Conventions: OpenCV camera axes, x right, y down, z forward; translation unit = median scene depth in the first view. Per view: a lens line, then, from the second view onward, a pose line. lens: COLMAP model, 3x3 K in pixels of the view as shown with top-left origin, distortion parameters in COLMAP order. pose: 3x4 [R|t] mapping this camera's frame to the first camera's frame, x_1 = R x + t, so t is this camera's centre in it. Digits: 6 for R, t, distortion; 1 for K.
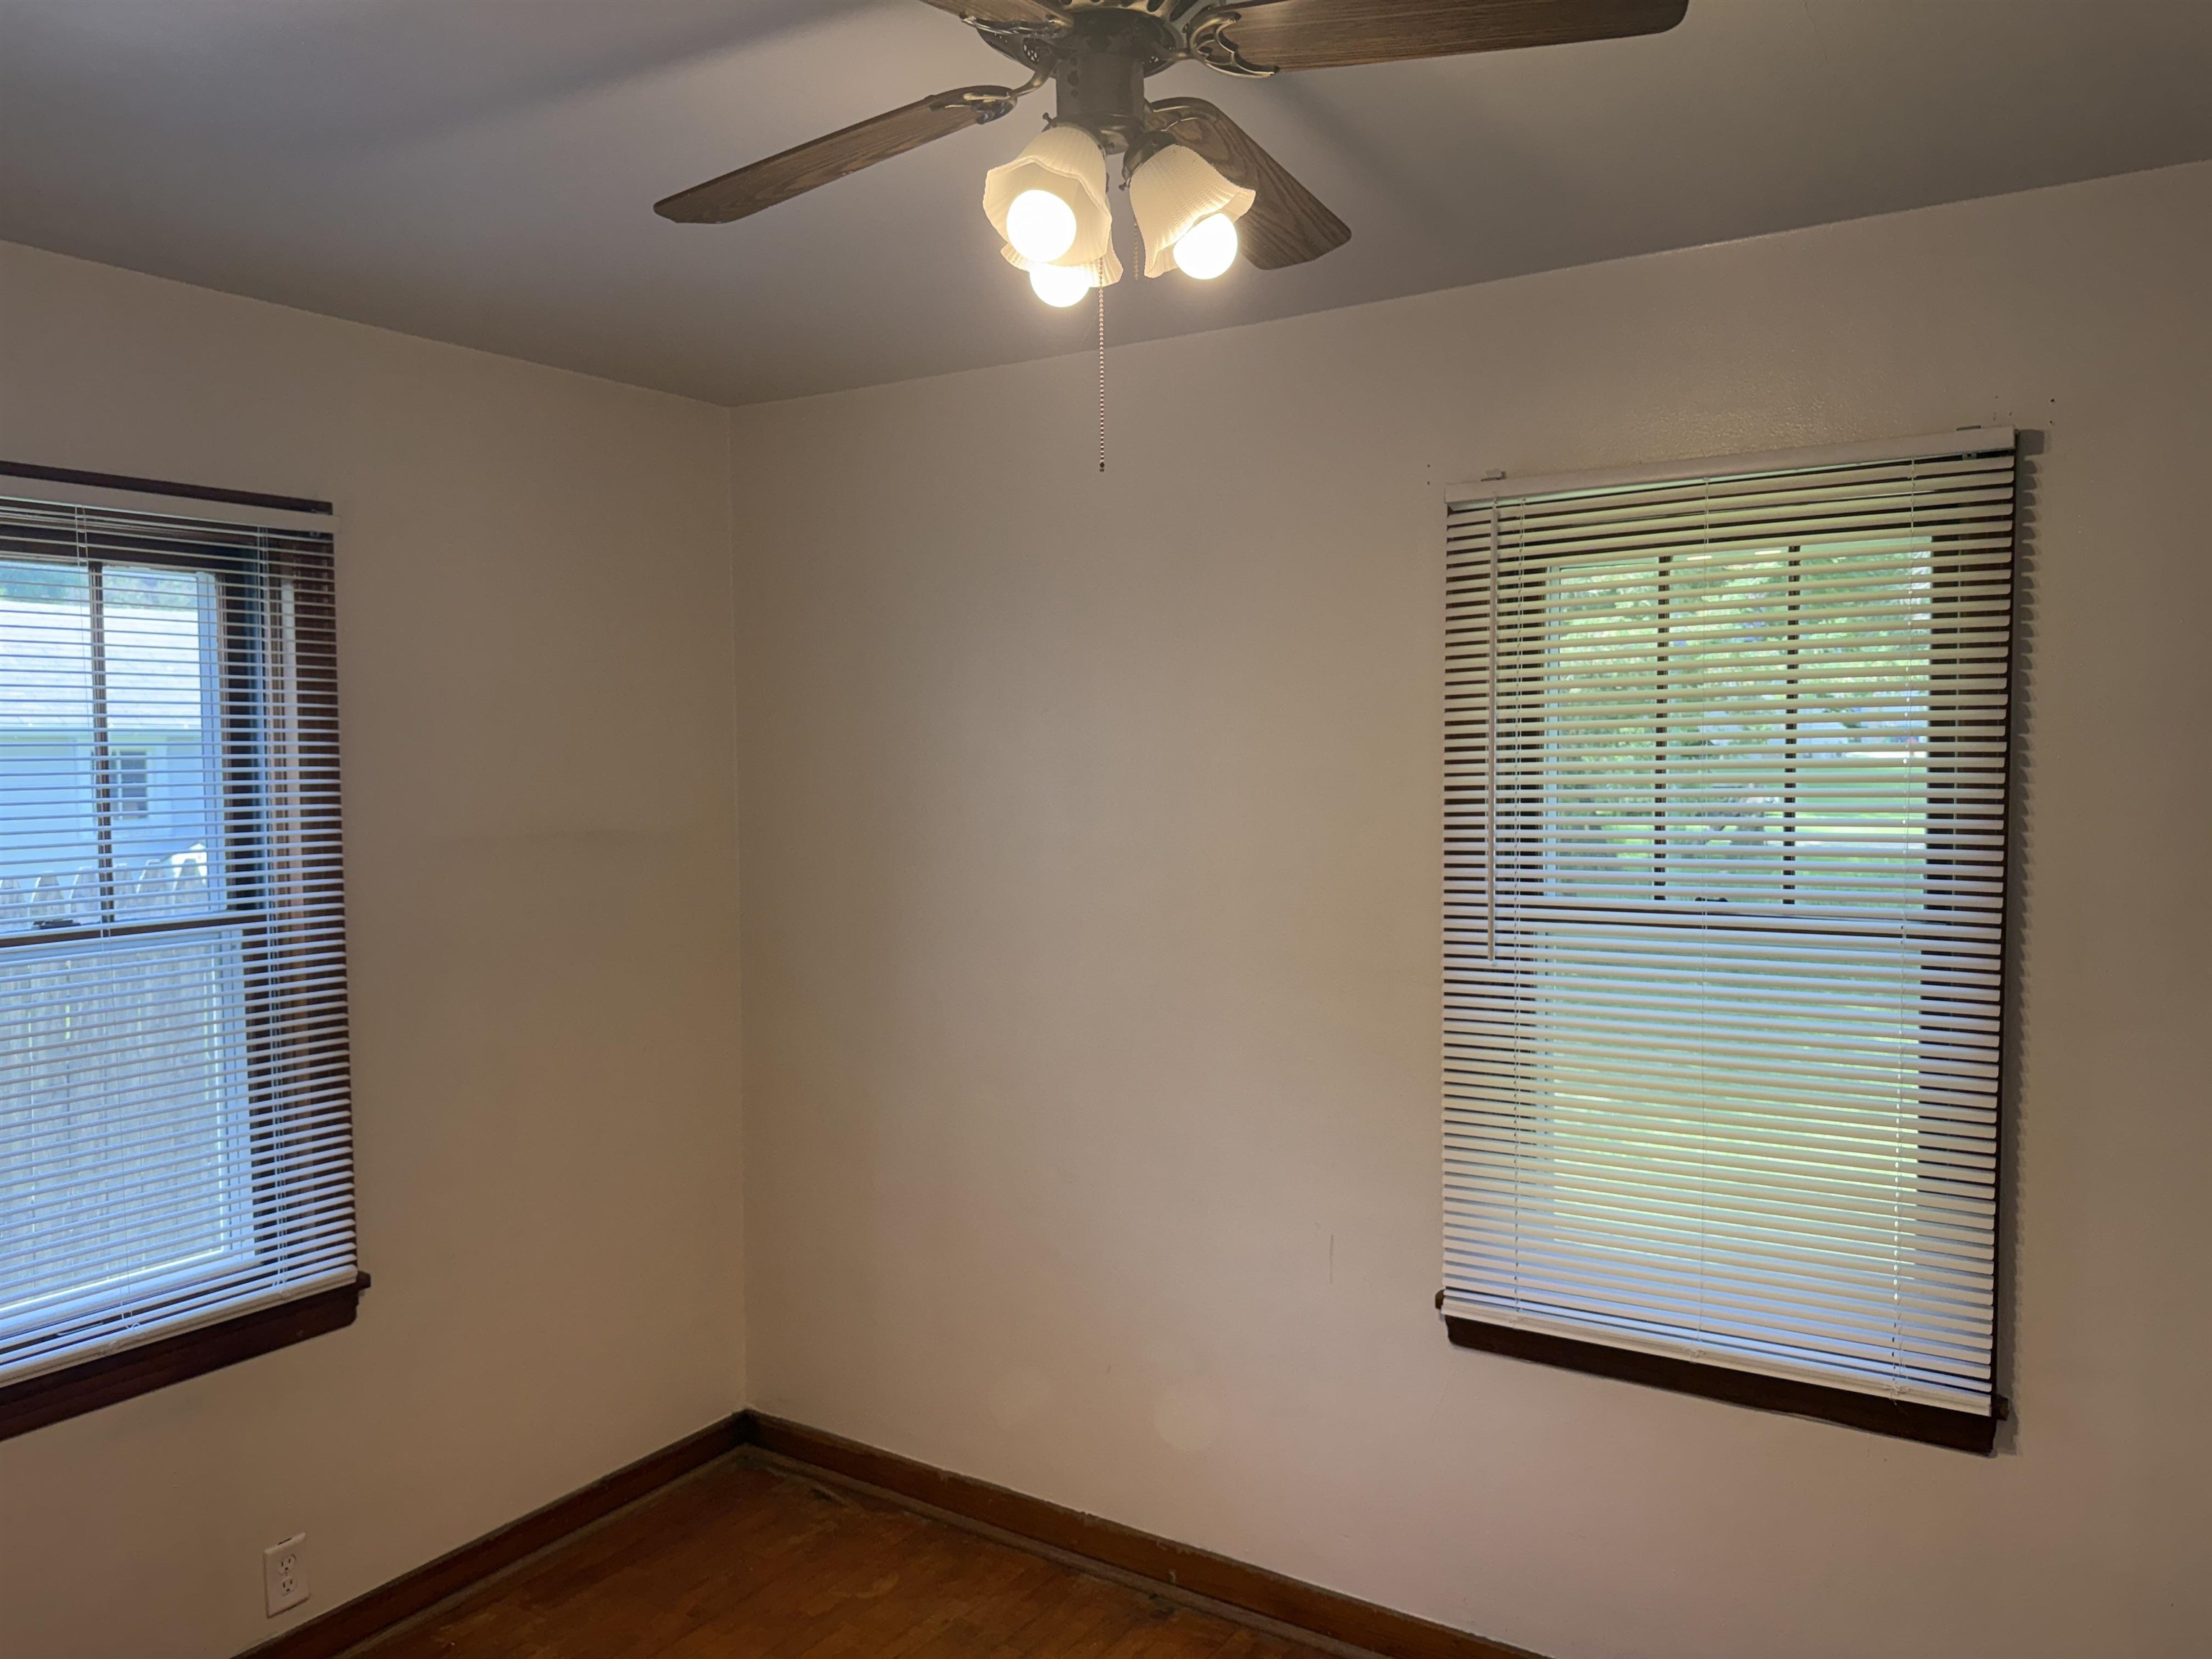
lens RADIAL K [[1574.6, 0, 1106.0], [0, 1574.6, 829.5], [0, 0, 1]] dist [0.000709, -0.001167]
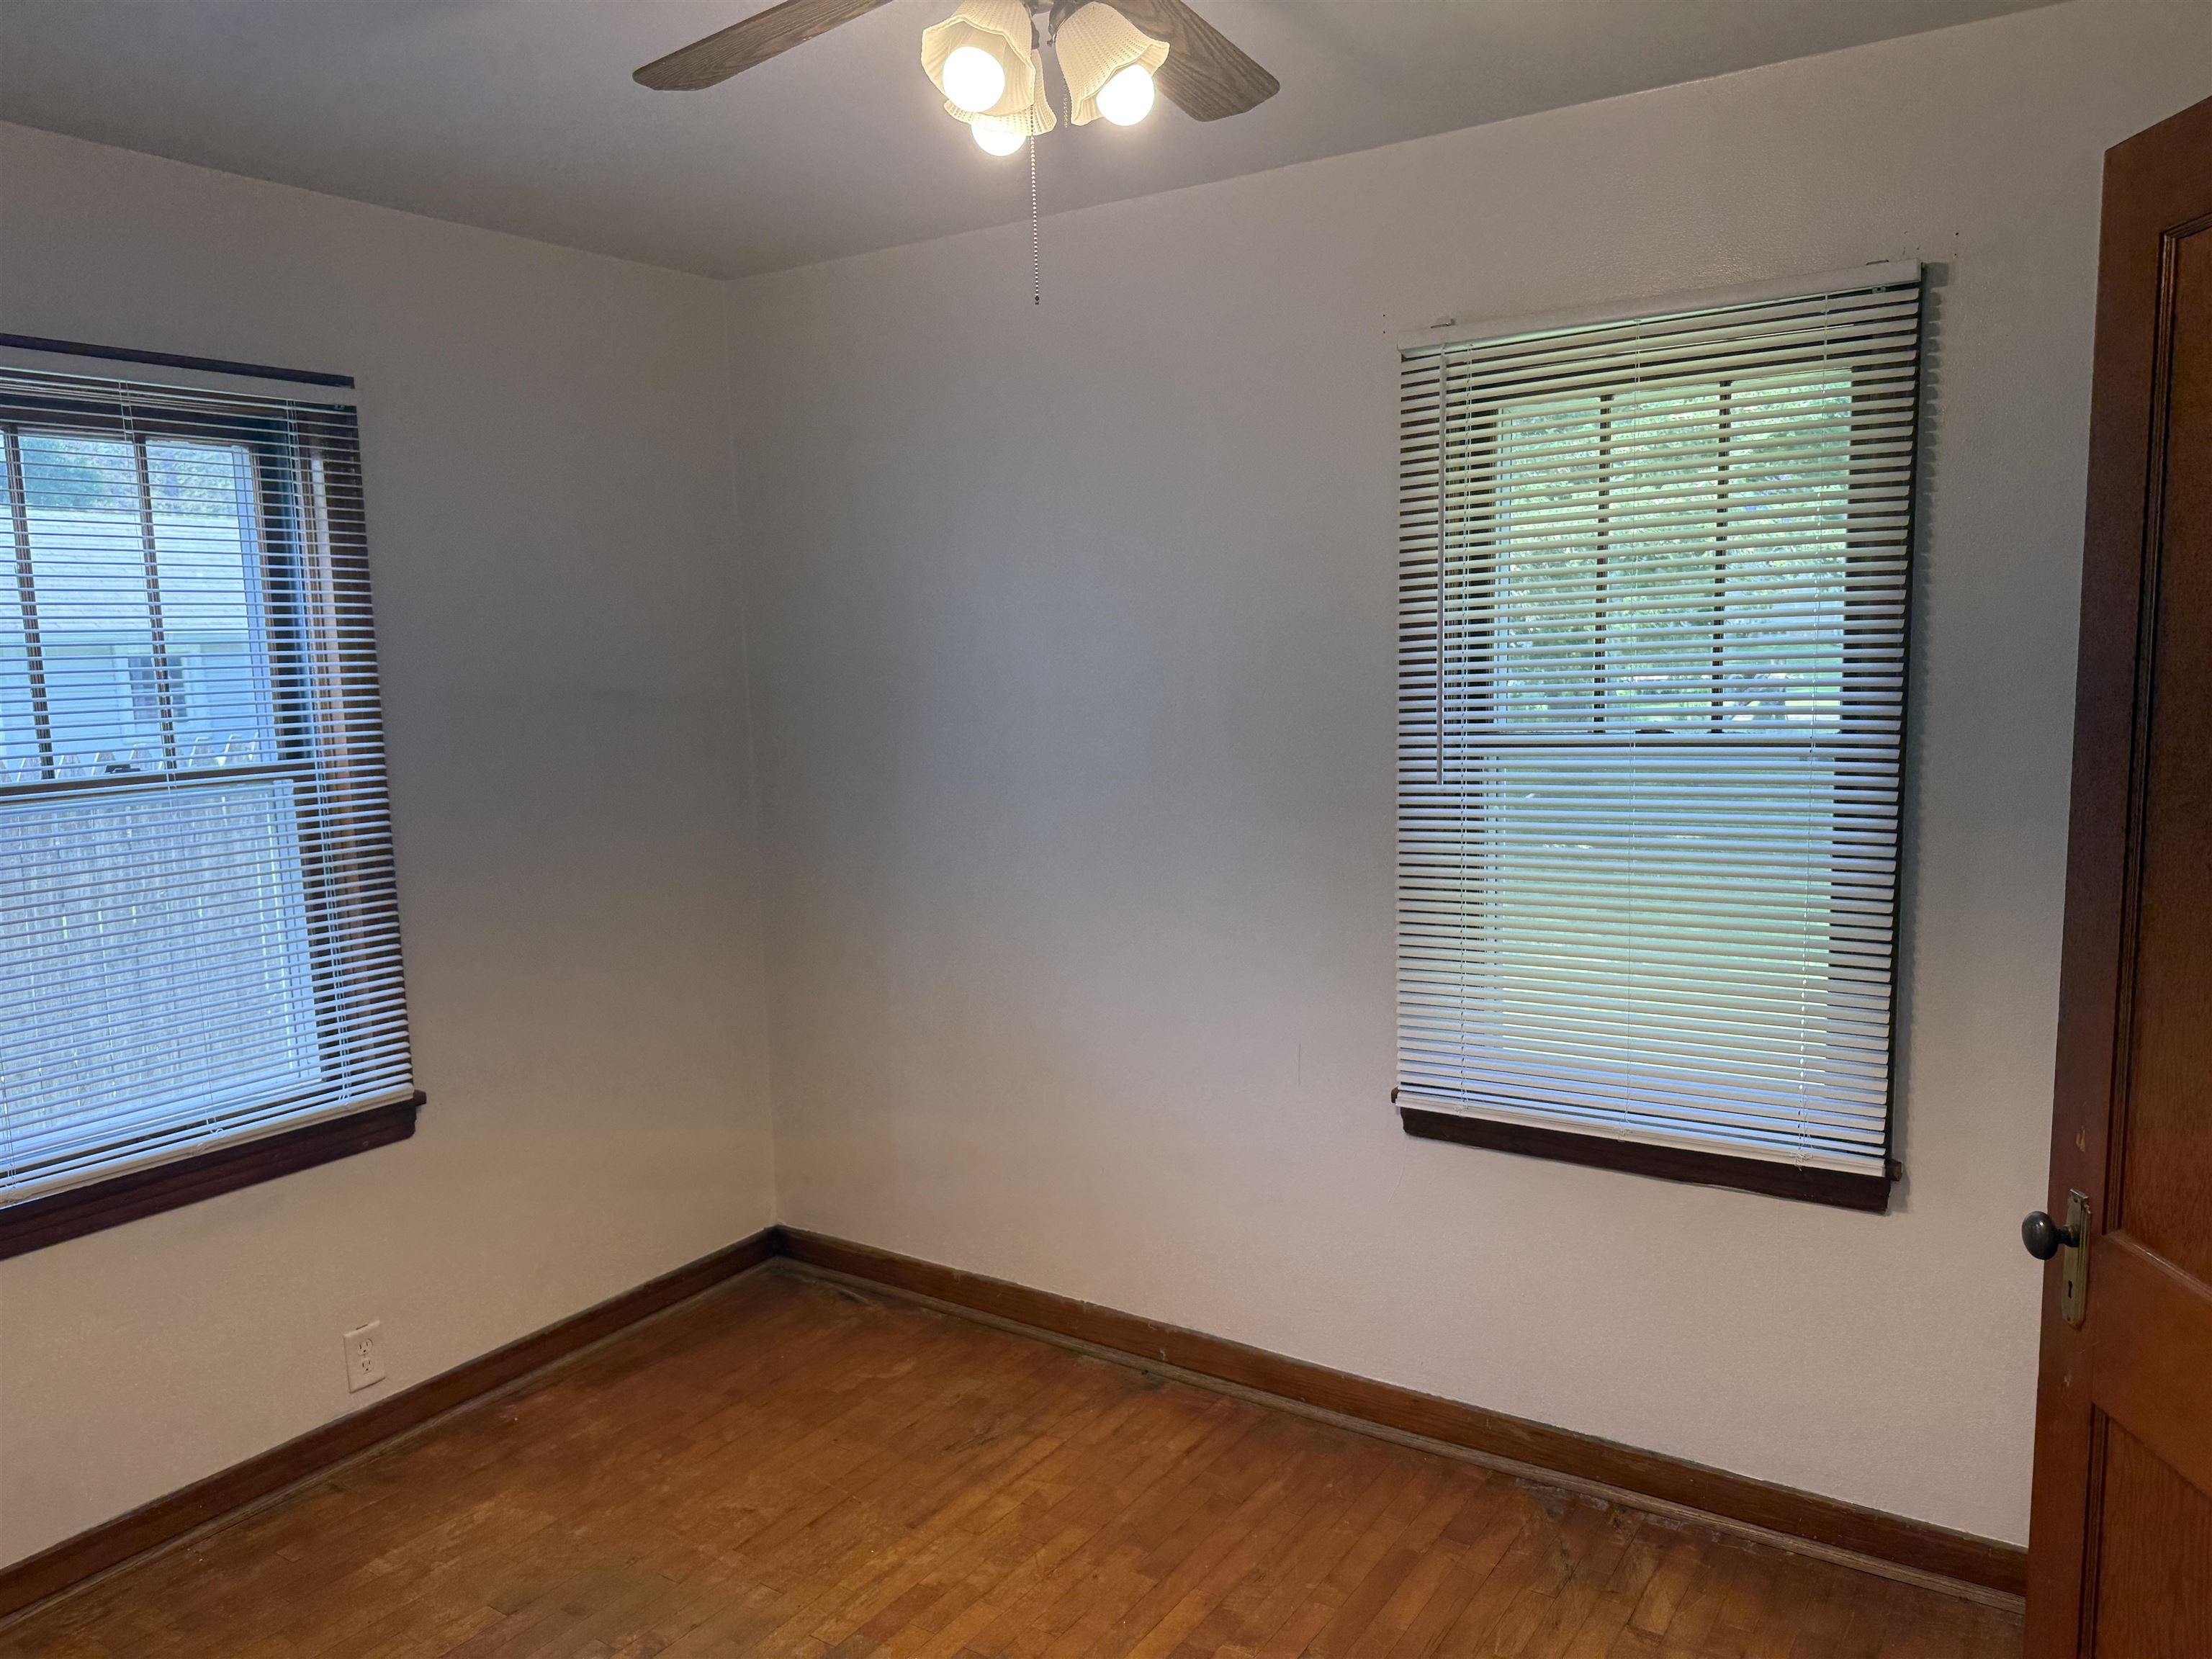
lens RADIAL K [[1550.0, 0, 1106.0], [0, 1550.0, 829.5], [0, 0, 1]] dist [-0.006570, -0.003242]
pose [[0.999682, -0.017438, -0.018235, 0.032618], [0.018733, 0.997121, 0.073479, 0.031791], [0.016901, -0.073797, 0.997130, -0.060049]]
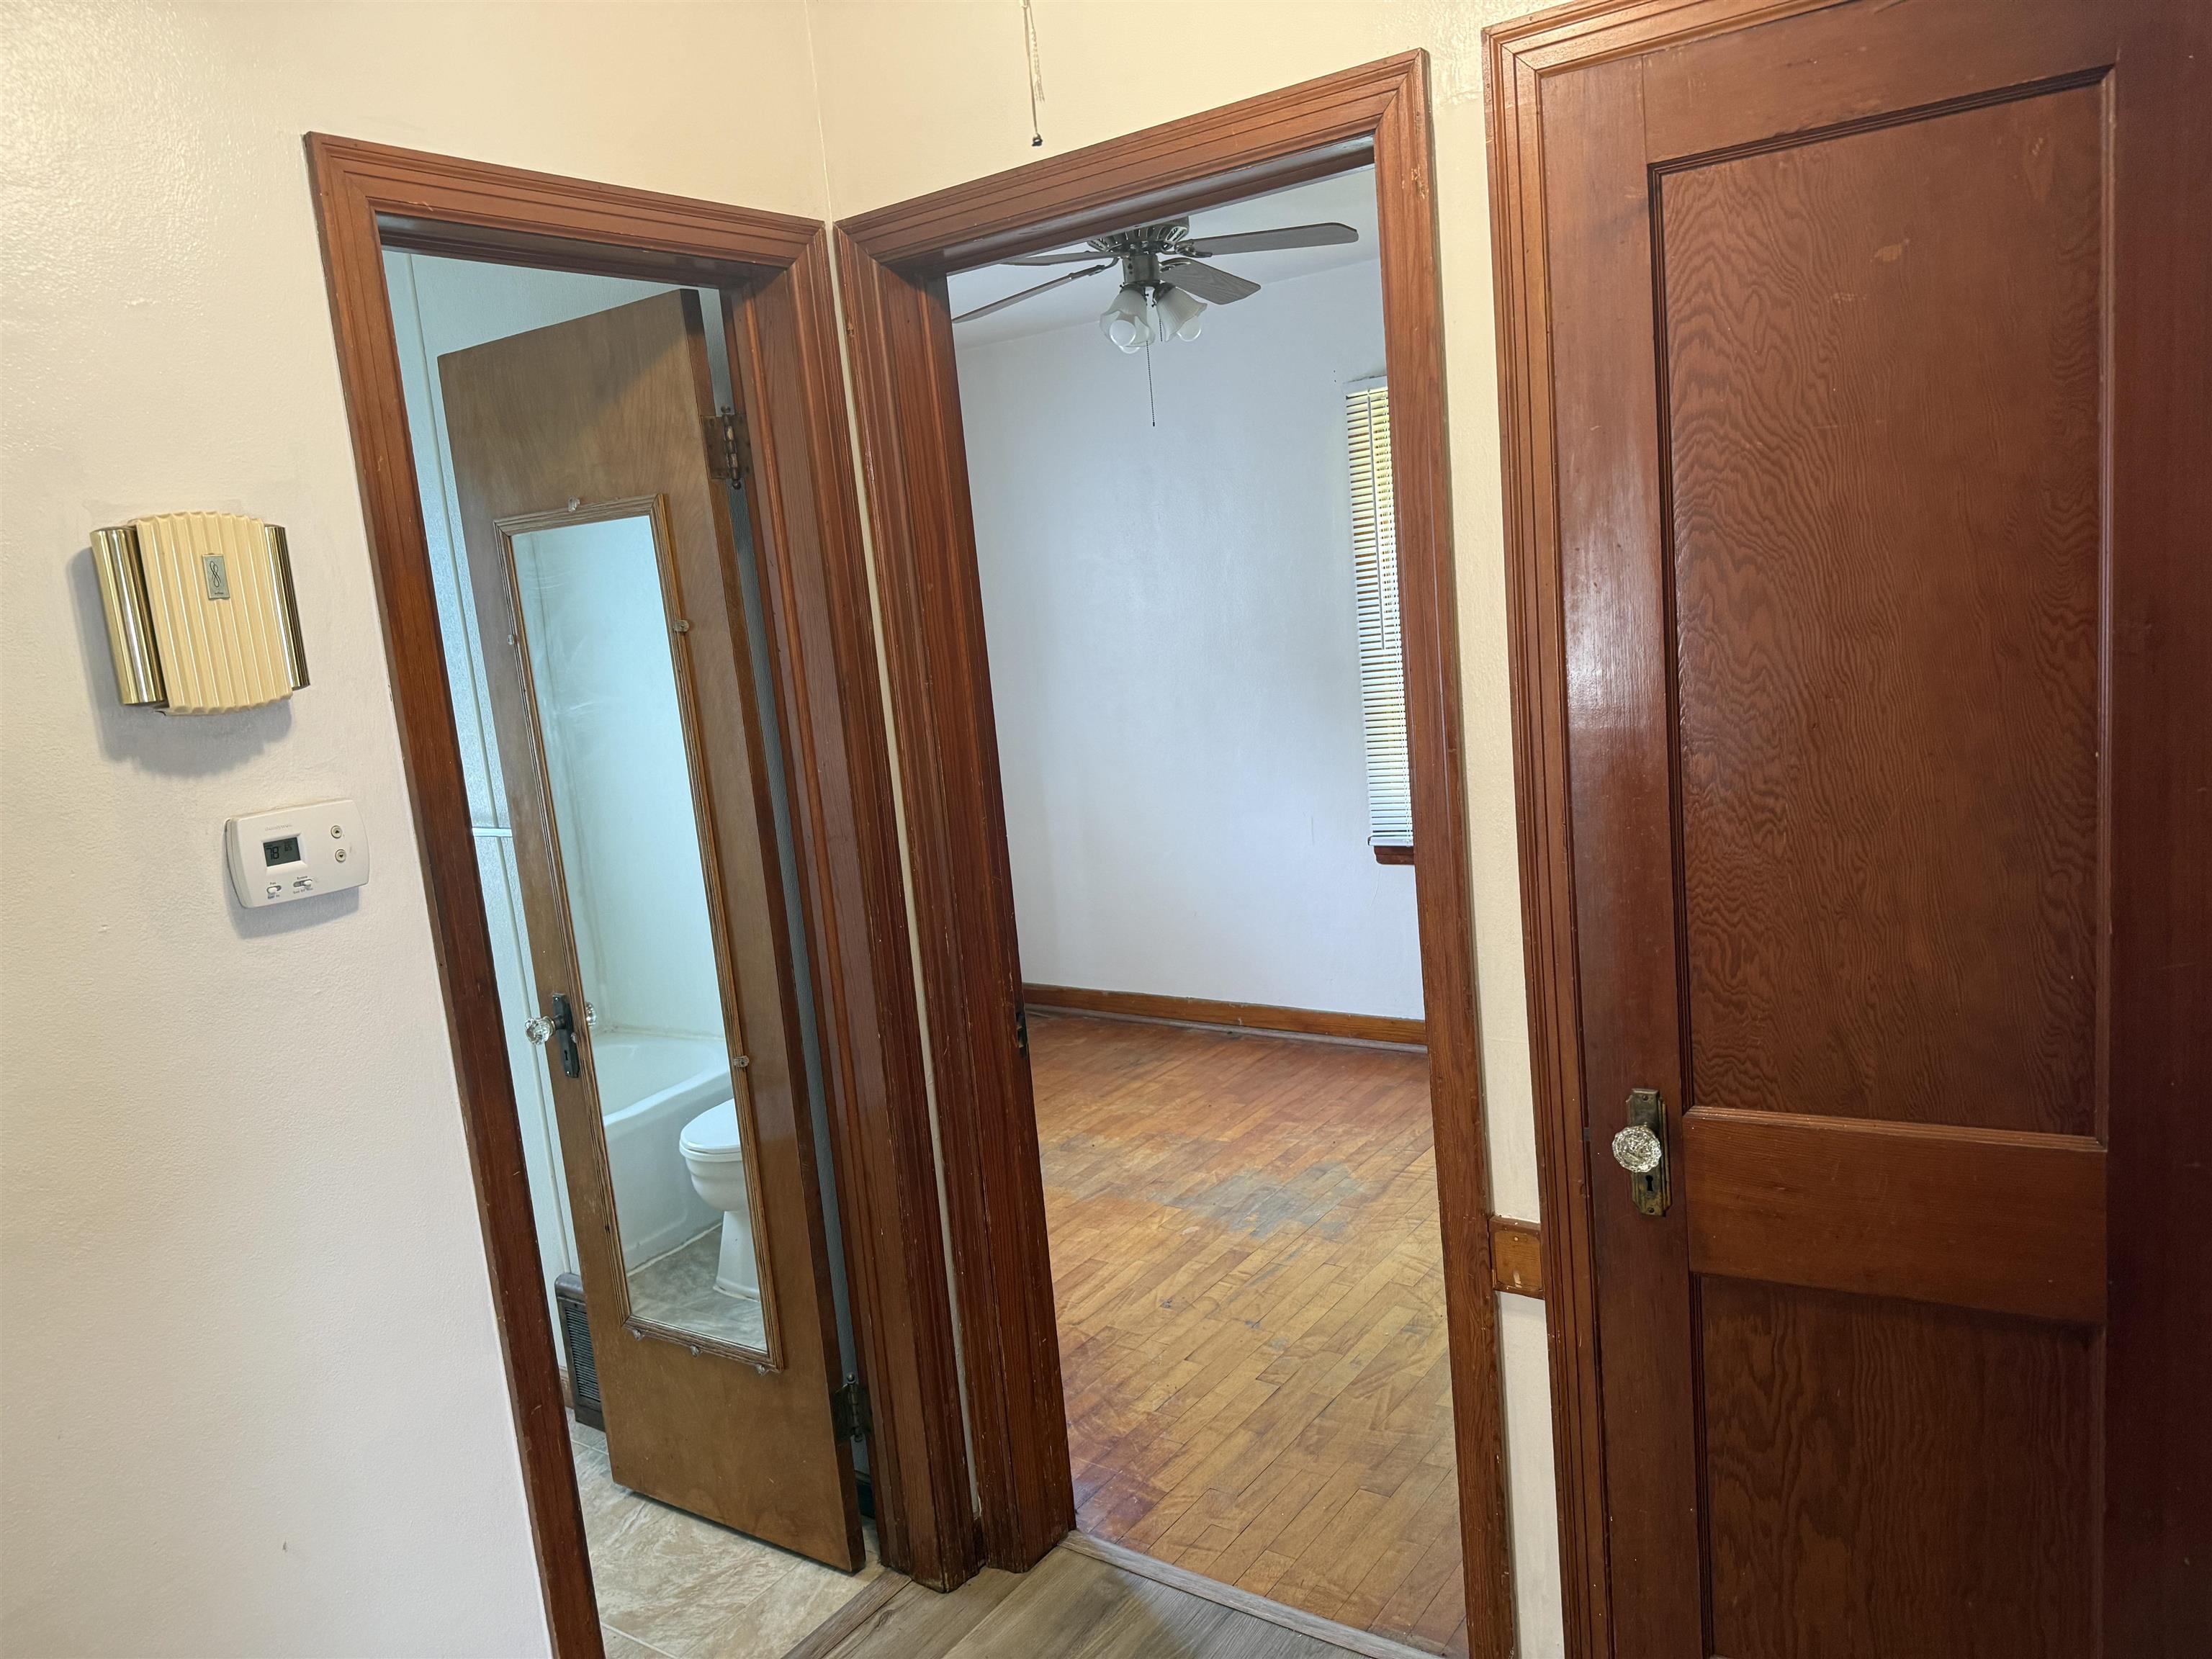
lens RADIAL K [[1571.2, 0, 1105.8], [0, 1571.2, 821.5], [0, 0, 1]] dist [0.145362, -0.228419]
pose [[0.995315, -0.084177, -0.047556, -0.004770], [0.088924, 0.990103, 0.108579, 0.052354], [0.037946, -0.112299, 0.992950, -0.839542]]
